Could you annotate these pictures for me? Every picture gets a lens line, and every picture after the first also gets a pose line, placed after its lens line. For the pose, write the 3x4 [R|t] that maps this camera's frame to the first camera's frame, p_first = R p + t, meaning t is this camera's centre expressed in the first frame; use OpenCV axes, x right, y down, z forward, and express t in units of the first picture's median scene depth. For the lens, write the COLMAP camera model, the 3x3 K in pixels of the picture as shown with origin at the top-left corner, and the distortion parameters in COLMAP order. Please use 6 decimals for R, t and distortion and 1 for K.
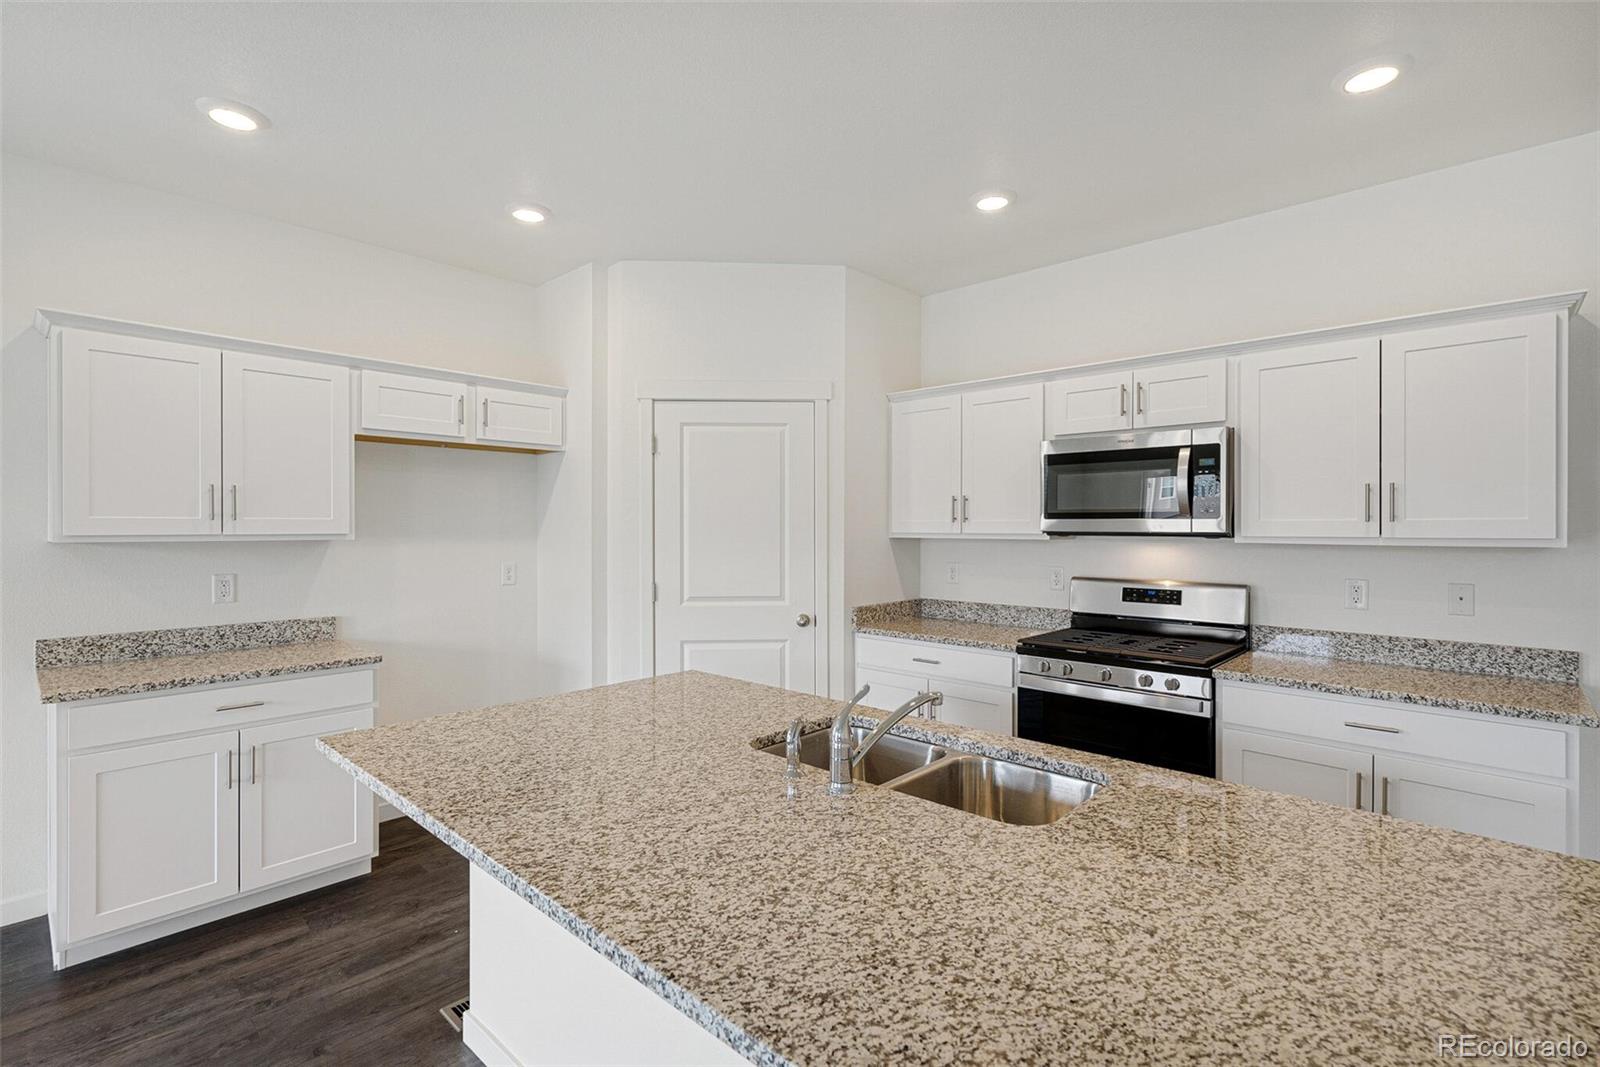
lens RADIAL K [[733.0, 0, 801.9], [0, 733.0, 527.6], [0, 0, 1]] dist [-0.001259, 0.000527]
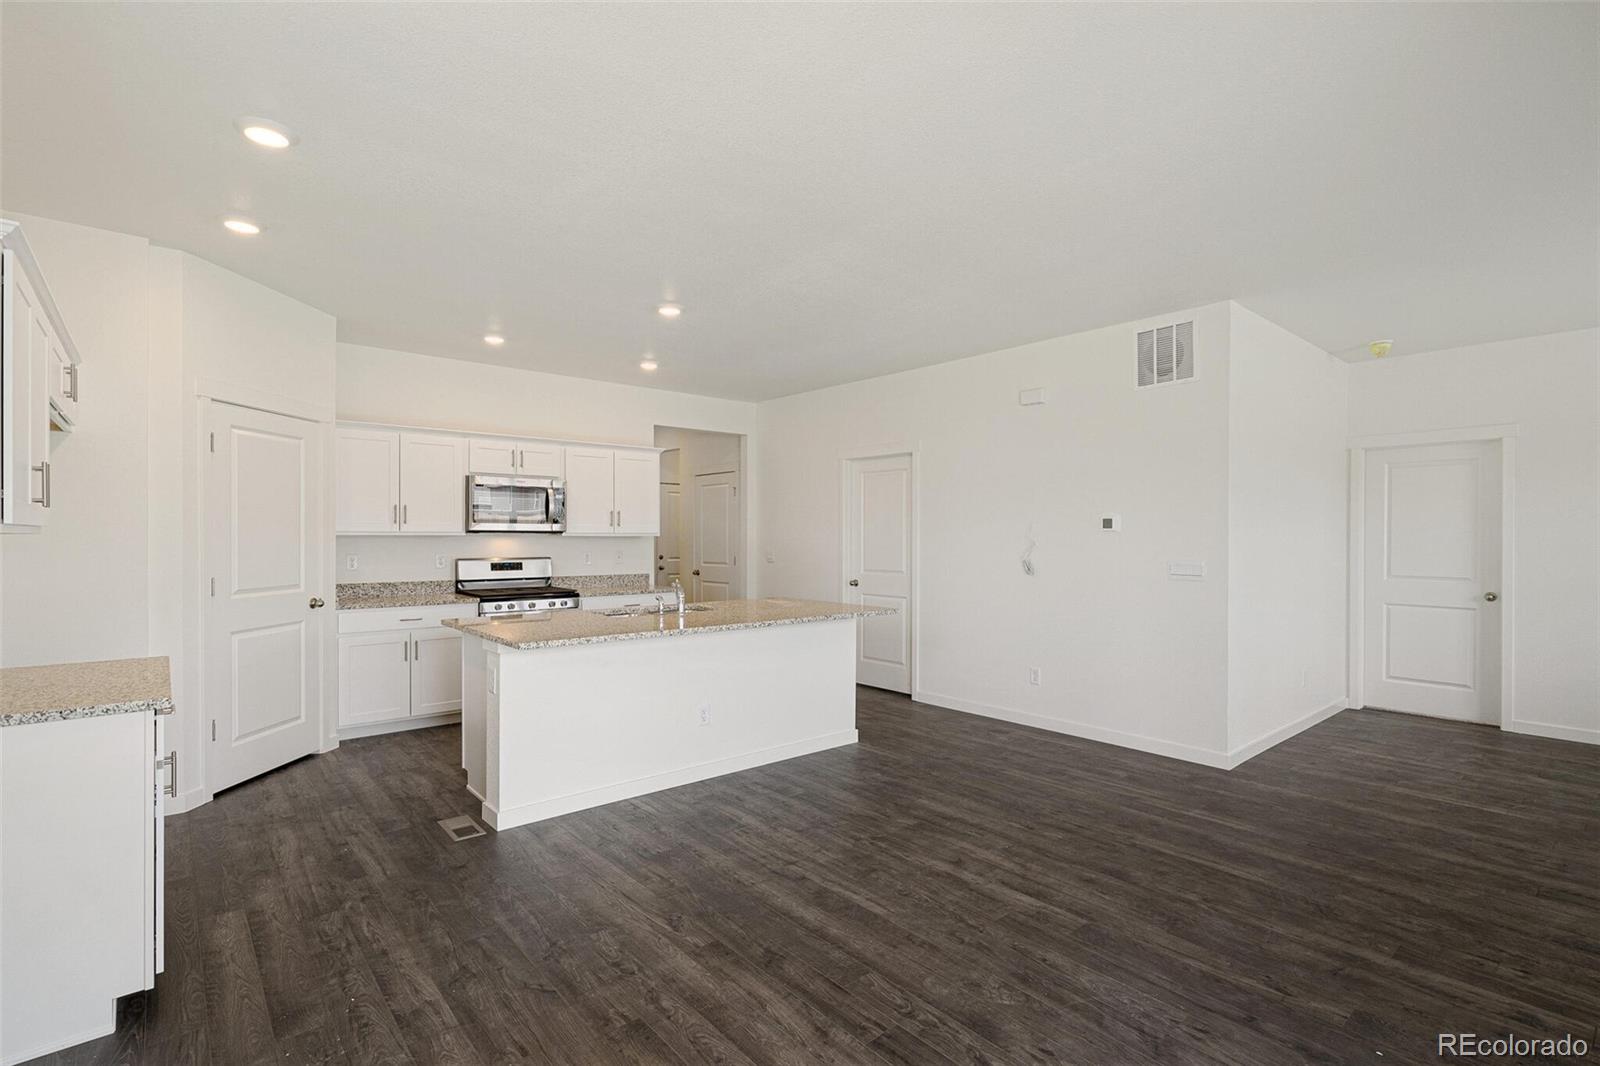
lens RADIAL K [[747.2, 0, 797.8], [0, 747.2, 540.0], [0, 0, 1]] dist [-0.000882, 0.000271]
pose [[0.119549, -0.006353, 0.992808, -1.331585], [-0.000258, 0.999979, 0.006430, 0.017535], [-0.992828, -0.001025, 0.119545, 0.076703]]
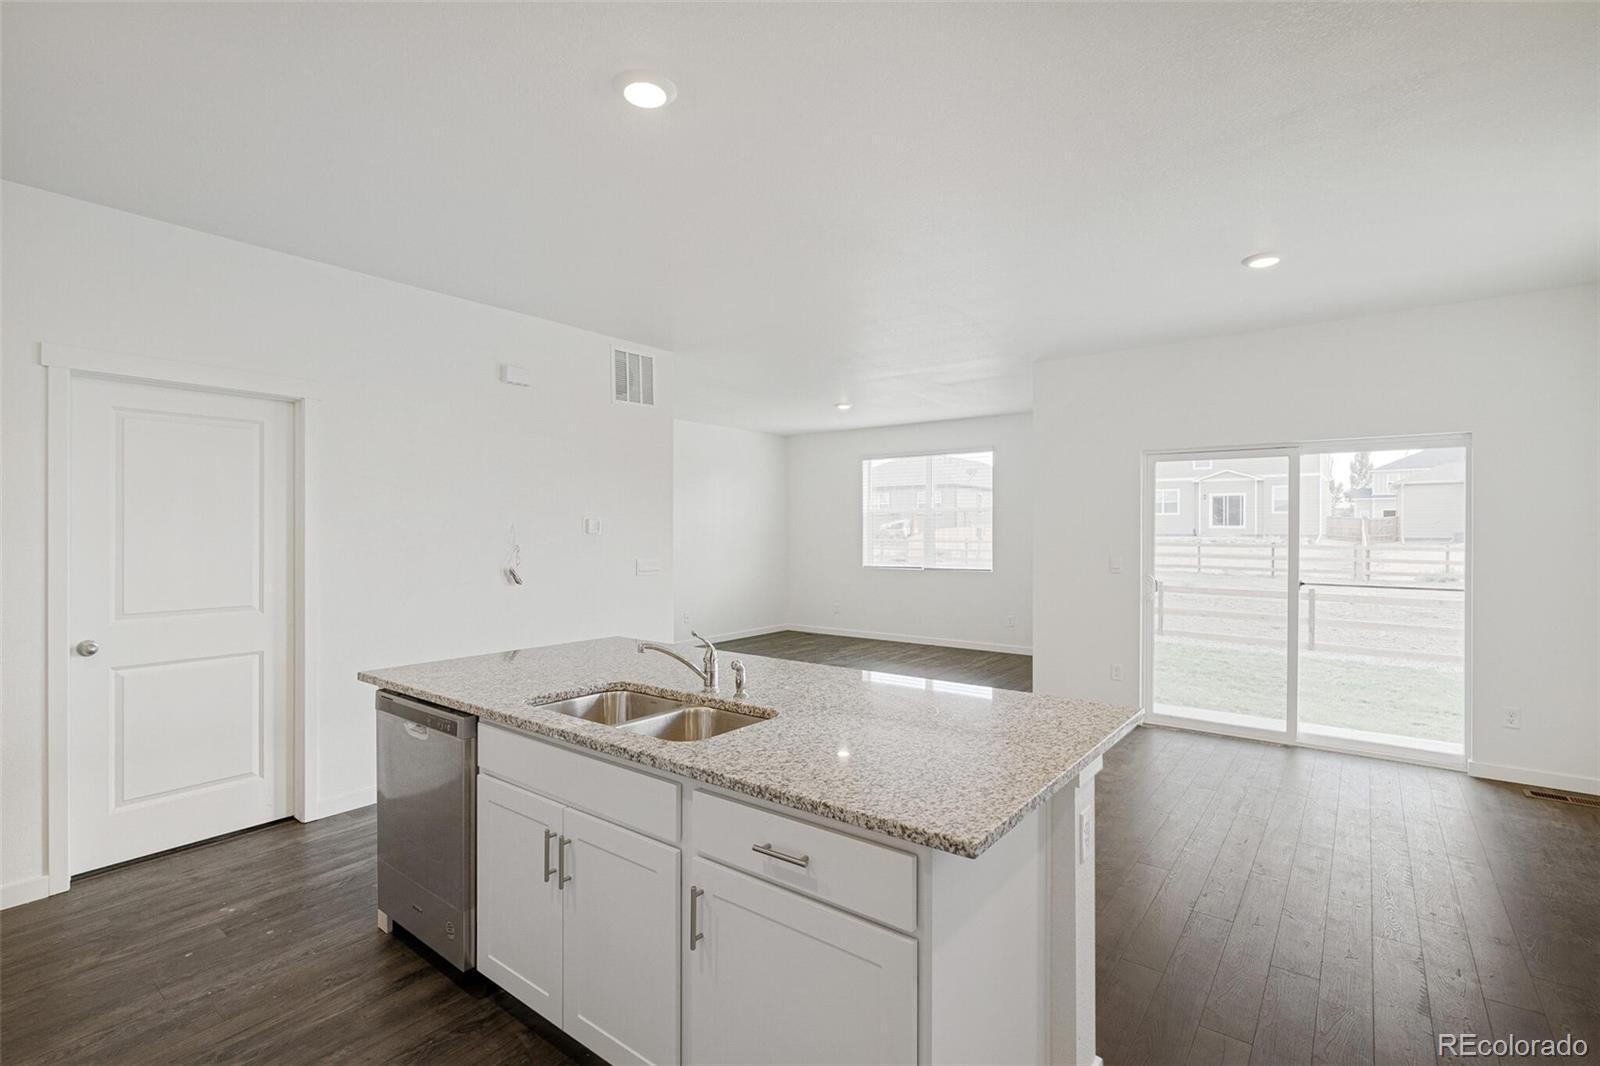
lens RADIAL K [[736.5, 0, 806.0], [0, 736.5, 527.6], [0, 0, 1]] dist [0.002048, 0.000027]
pose [[-0.995647, -0.003724, -0.093128, -0.001768], [-0.003581, 0.999992, -0.001706, -0.002189], [0.093134, -0.001365, -0.995653, 1.220321]]
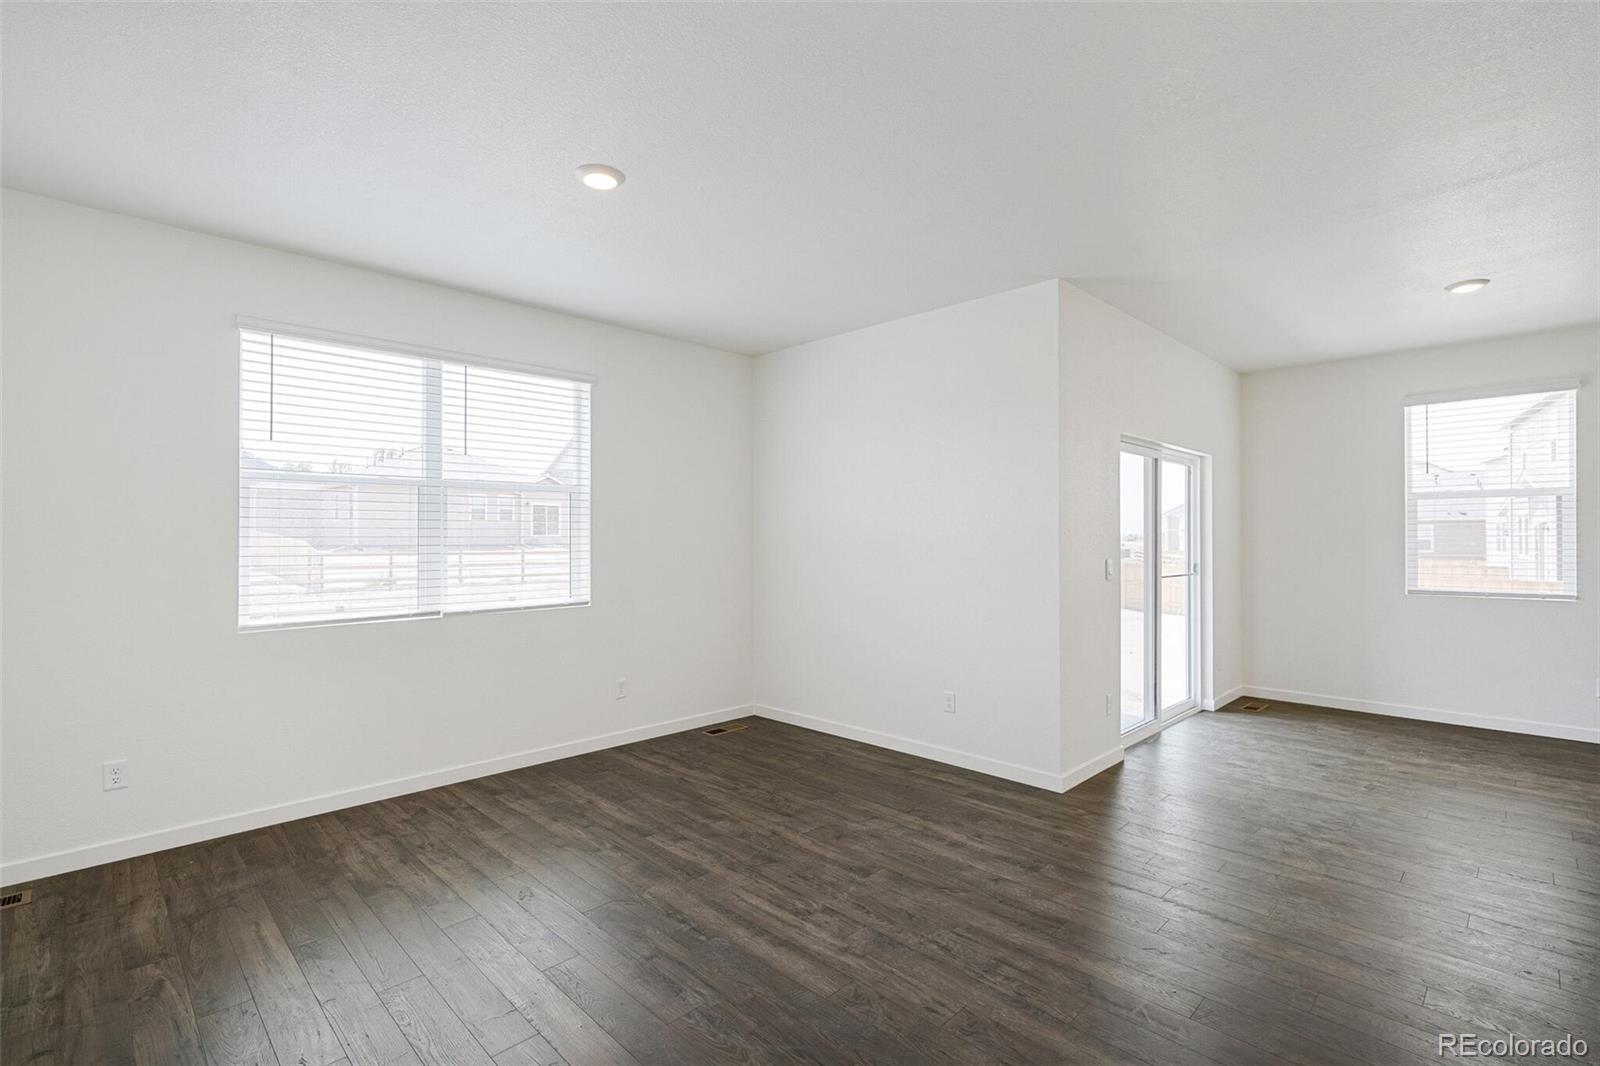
lens RADIAL K [[733.0, 0, 801.9], [0, 733.0, 527.1], [0, 0, 1]] dist [-0.001259, 0.000527]
pose [[-0.044177, -0.015671, -0.998901, 0.518064], [0.000645, 0.999876, -0.015715, 0.021967], [0.999024, -0.001339, -0.044161, -0.966399]]
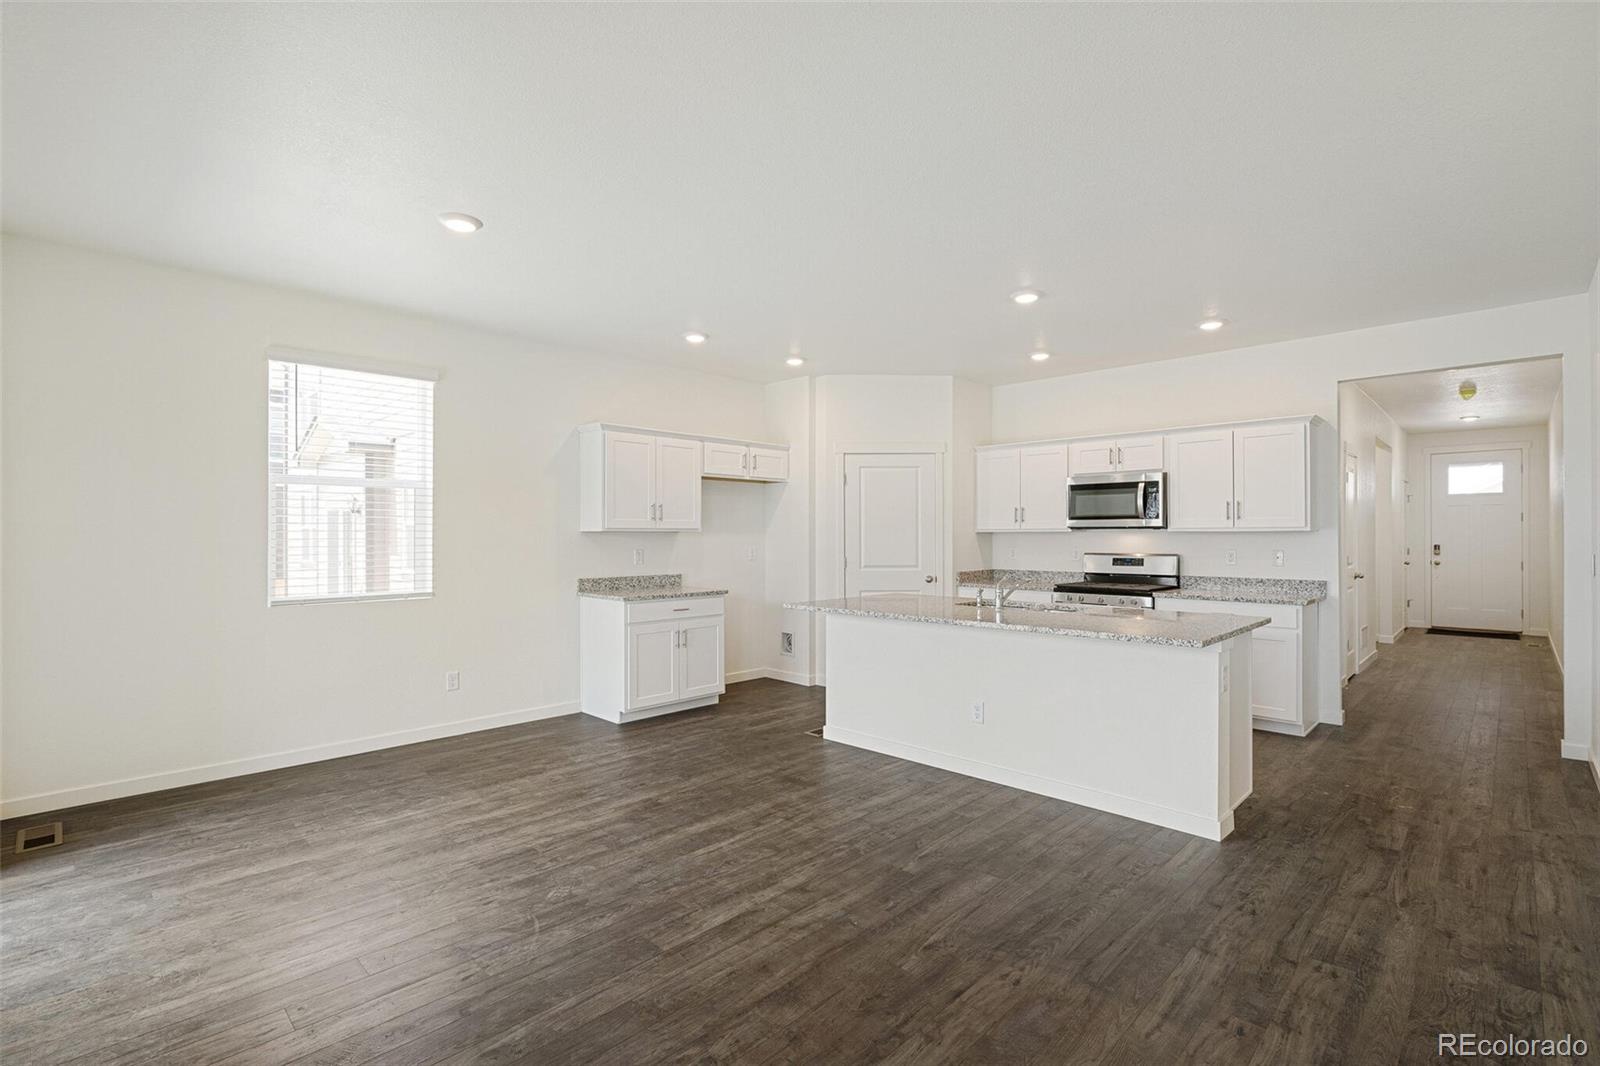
lens RADIAL K [[733.0, 0, 801.9], [0, 733.0, 527.1], [0, 0, 1]] dist [-0.001259, 0.000527]
pose [[0.999535, -0.002699, -0.030368, -0.295002], [0.002283, 0.999903, -0.013724, 0.031381], [0.030402, 0.013648, 0.999445, -0.897051]]
